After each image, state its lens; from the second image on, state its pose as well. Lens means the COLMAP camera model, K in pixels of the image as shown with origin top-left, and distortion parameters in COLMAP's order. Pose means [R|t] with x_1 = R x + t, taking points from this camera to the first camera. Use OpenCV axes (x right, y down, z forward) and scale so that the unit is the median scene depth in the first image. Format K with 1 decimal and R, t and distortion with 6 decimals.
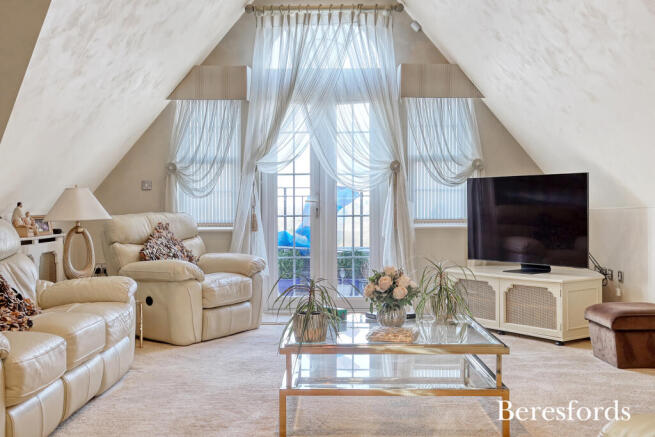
lens RADIAL K [[885.8, 0, 327.8], [0, 885.8, 217.2], [0, 0, 1]] dist [-0.211791, 0.000000]
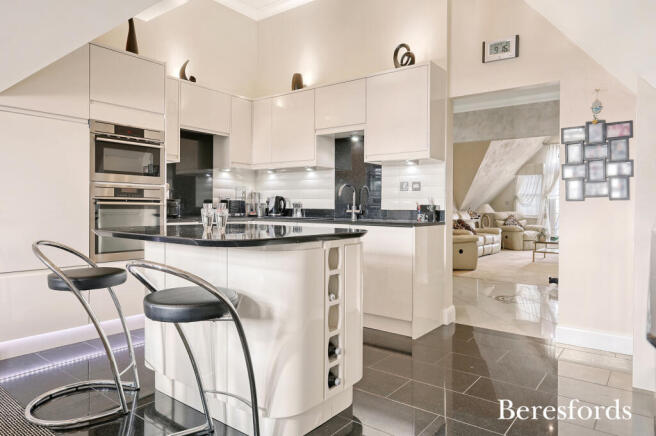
lens RADIAL K [[430.7, 0, 329.0], [0, 430.7, 212.7], [0, 0, 1]] dist [-0.007273, -0.000607]
pose [[0.819375, 0.020954, -0.572875, 0.168834], [-0.022667, 0.999734, 0.004147, 0.008054], [0.572809, 0.009587, 0.819633, -0.689969]]
